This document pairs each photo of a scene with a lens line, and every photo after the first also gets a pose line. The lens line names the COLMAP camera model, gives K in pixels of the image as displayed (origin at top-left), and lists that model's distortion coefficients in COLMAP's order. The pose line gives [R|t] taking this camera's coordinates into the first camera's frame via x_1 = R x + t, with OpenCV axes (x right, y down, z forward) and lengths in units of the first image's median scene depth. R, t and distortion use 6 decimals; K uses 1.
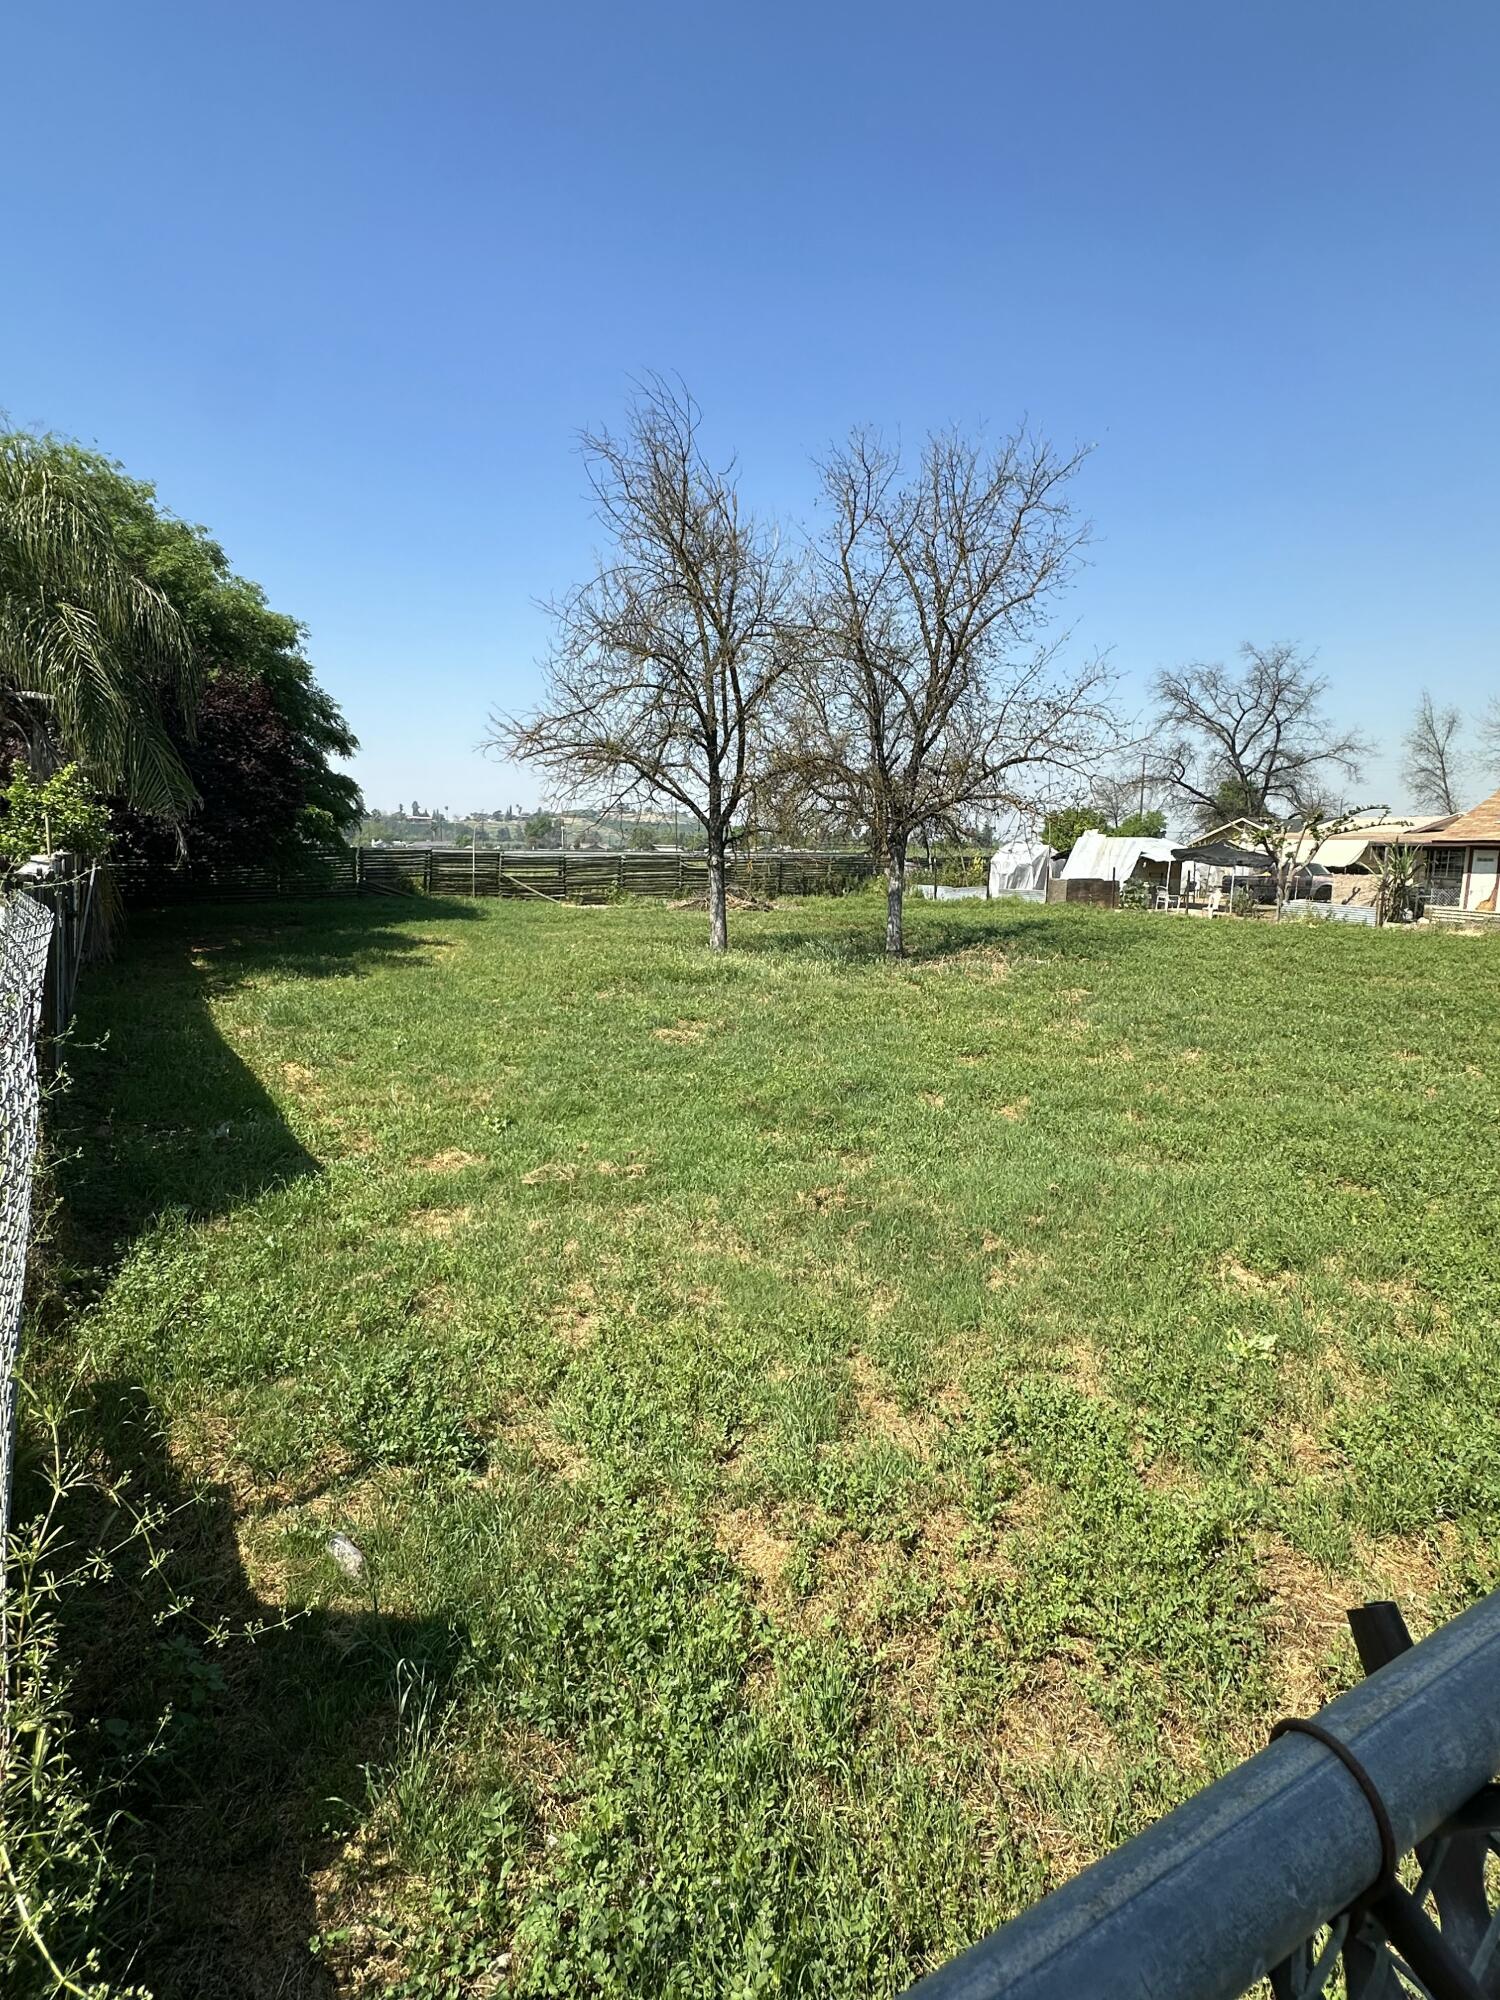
lens RADIAL K [[1050.3, 0, 751.5], [0, 1050.3, 1031.7], [0, 0, 1]] dist [-0.008072, 0.000519]
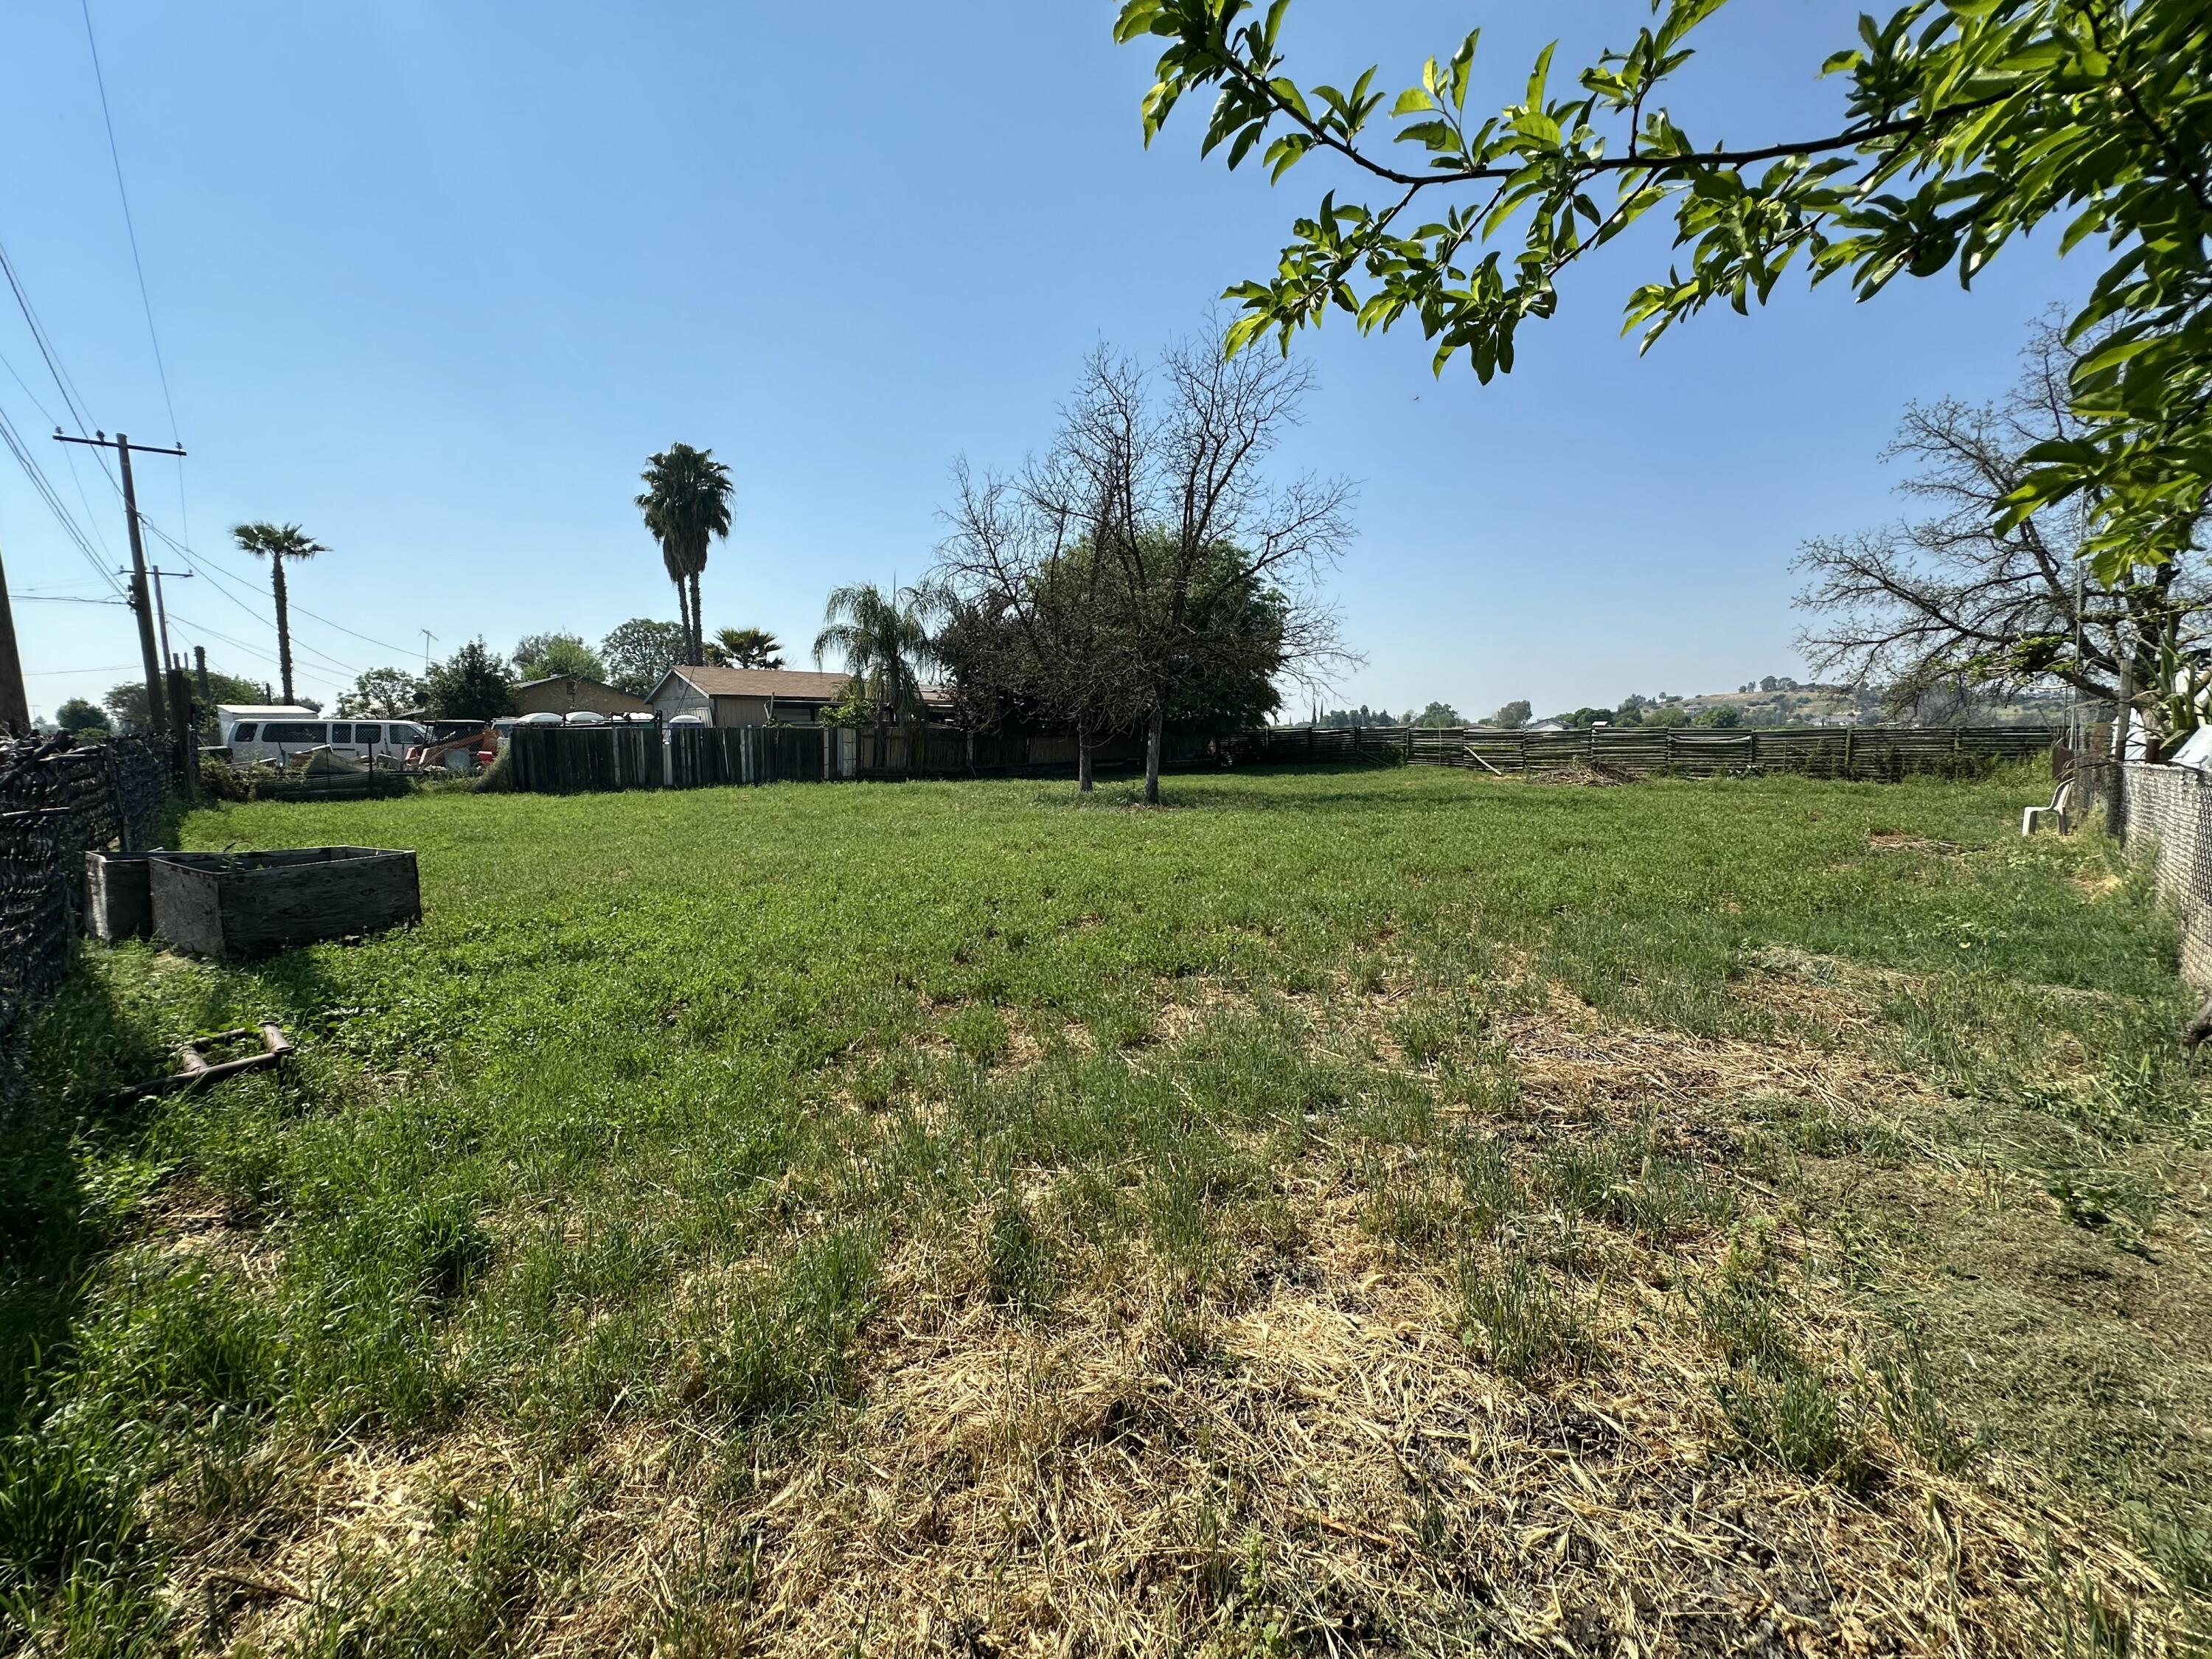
lens RADIAL K [[888.5, 0, 1105.8], [0, 888.5, 830.8], [0, 0, 1]] dist [-0.009031, 0.001831]
pose [[0.209475, 0.089449, -0.973714, 3.152898], [-0.159007, 0.985669, 0.056340, -0.268381], [0.964799, 0.143026, 0.220696, 2.130512]]
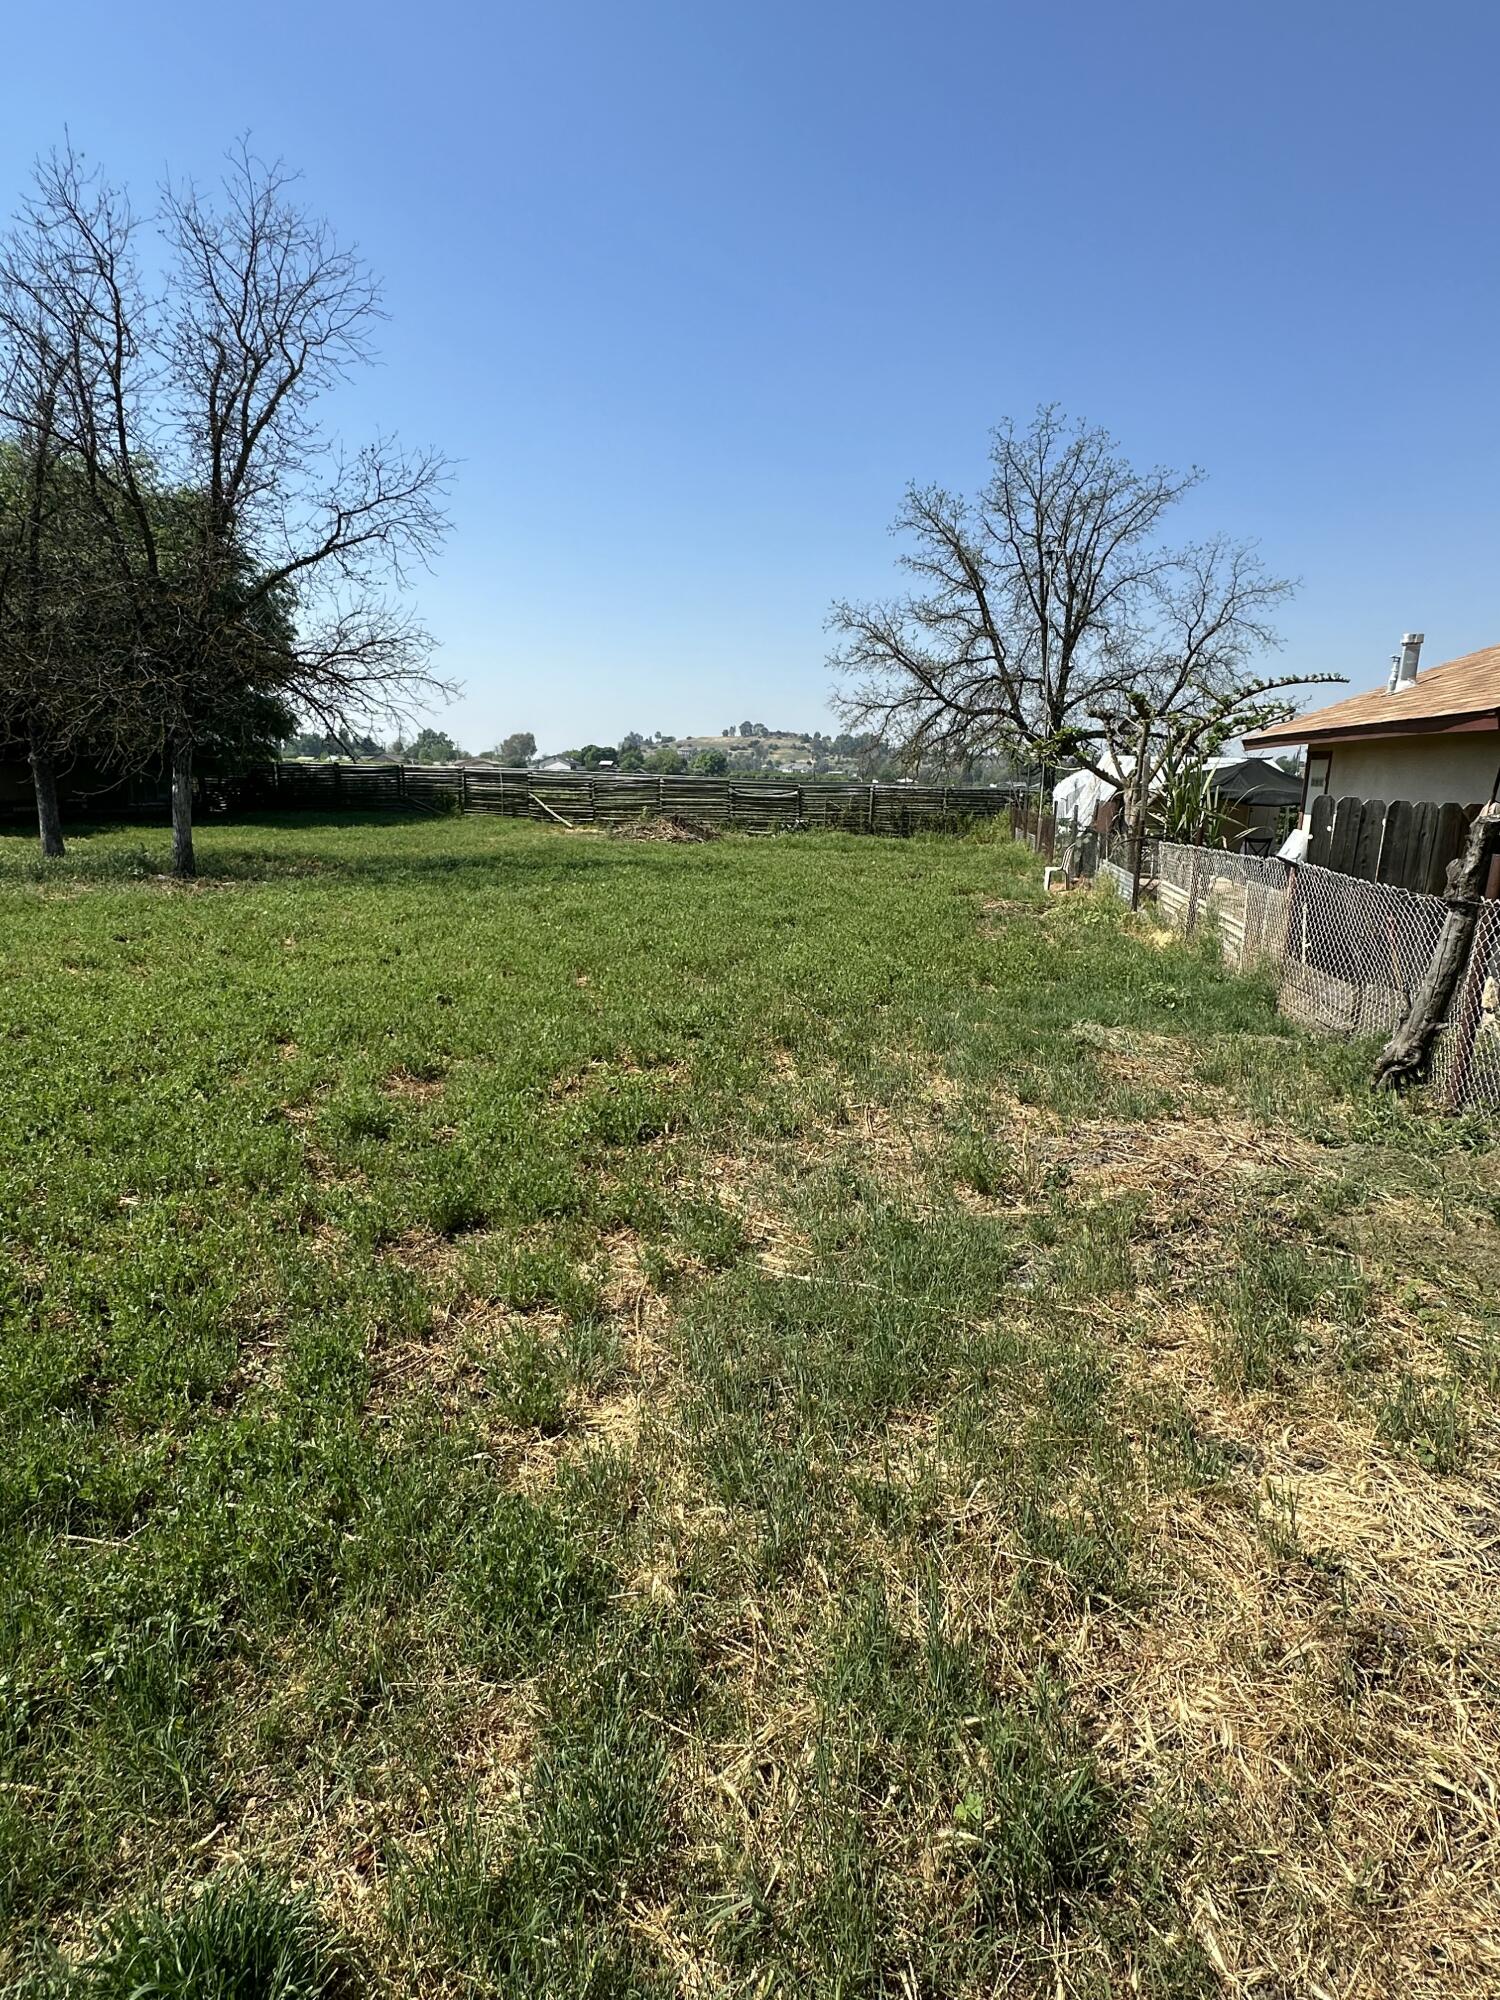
lens RADIAL K [[1050.3, 0, 752.2], [0, 1050.3, 1013.3], [0, 0, 1]] dist [-0.008072, 0.000519]
pose [[0.757390, 0.153147, -0.634749, 2.951195], [-0.131996, 0.987946, 0.080864, -0.269016], [0.639482, 0.022538, 0.768476, 1.878661]]
